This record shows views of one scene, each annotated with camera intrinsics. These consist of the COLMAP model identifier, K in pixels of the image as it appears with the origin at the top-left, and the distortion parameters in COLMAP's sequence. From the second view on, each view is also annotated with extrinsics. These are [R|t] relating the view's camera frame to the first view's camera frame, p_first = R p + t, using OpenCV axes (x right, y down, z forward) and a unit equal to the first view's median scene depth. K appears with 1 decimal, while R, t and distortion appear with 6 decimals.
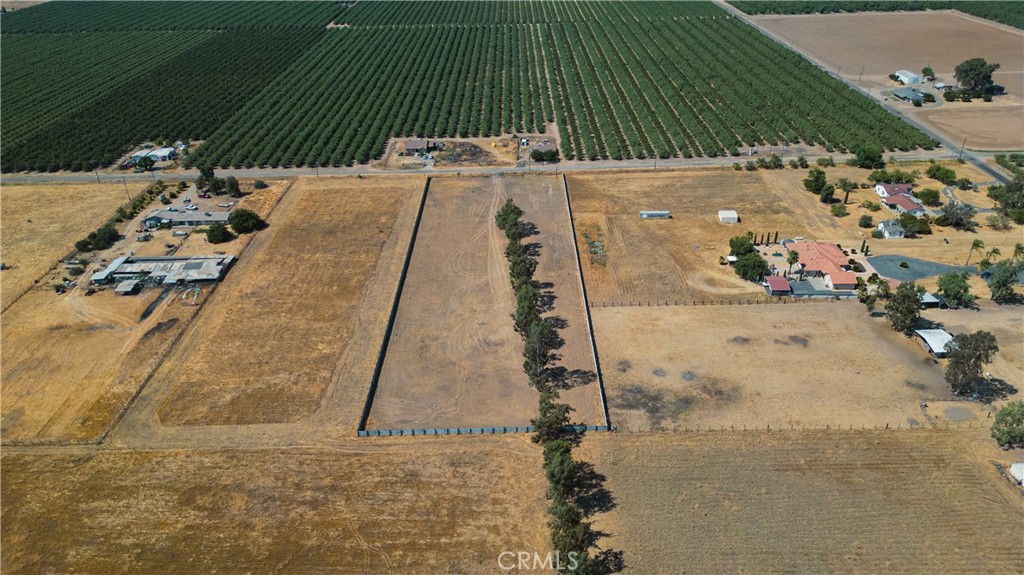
lens RADIAL K [[718.1, 0, 508.9], [0, 718.1, 290.9], [0, 0, 1]] dist [0.073079, -0.074573]
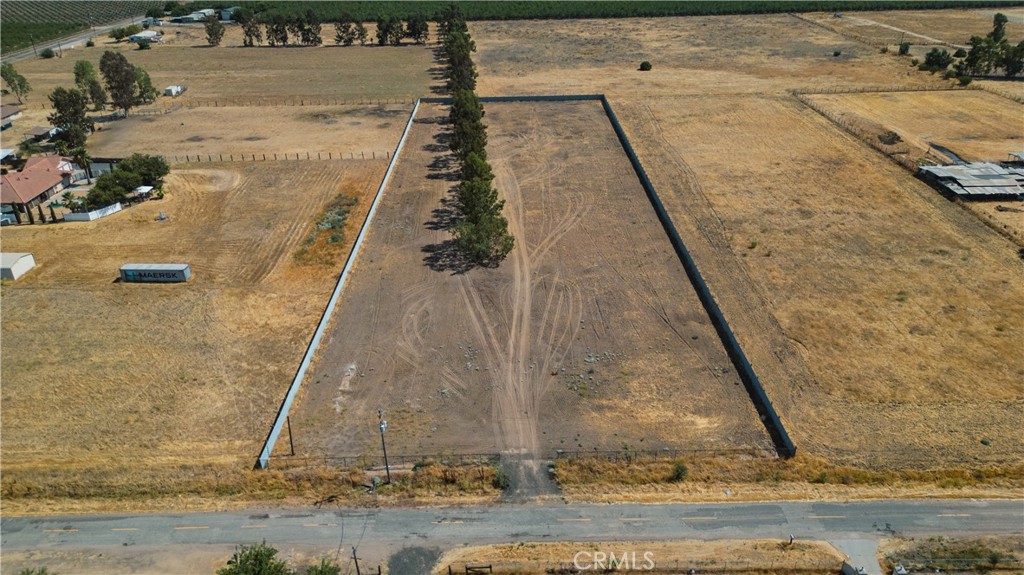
lens RADIAL K [[718.1, 0, 508.9], [0, 718.1, 290.9], [0, 0, 1]] dist [0.073079, -0.074573]
pose [[-0.999026, 0.042589, 0.011529, -0.024931], [0.032514, 0.533962, 0.844883, -0.566427], [0.029826, 0.844435, -0.534827, 1.509443]]
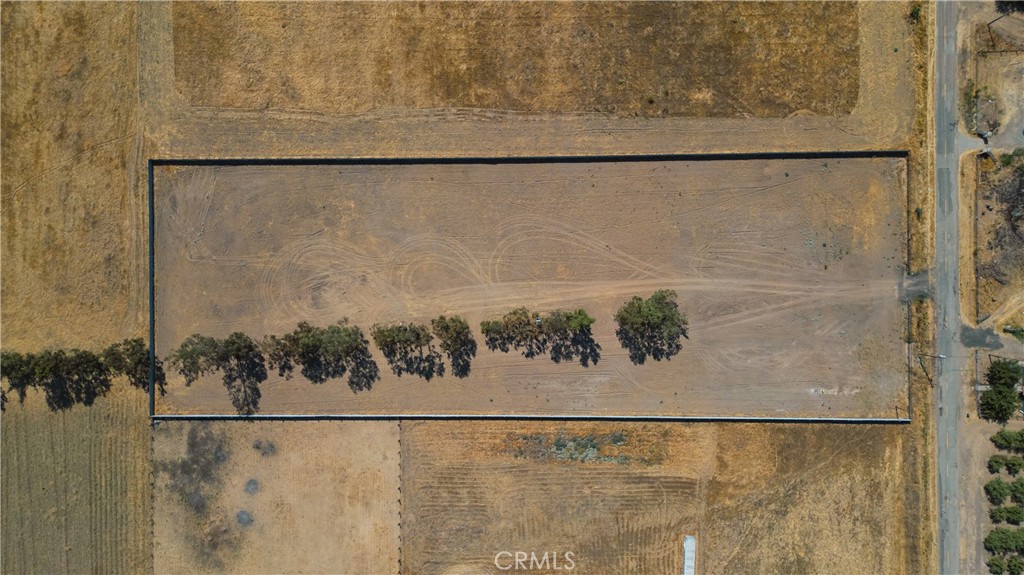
lens RADIAL K [[718.1, 0, 508.9], [0, 718.1, 290.9], [0, 0, 1]] dist [0.073079, -0.074573]
pose [[0.005869, 0.999702, 0.023710, -0.040063], [-0.460427, -0.018346, 0.887508, -0.670340], [0.887678, -0.016126, 0.460182, 0.724593]]
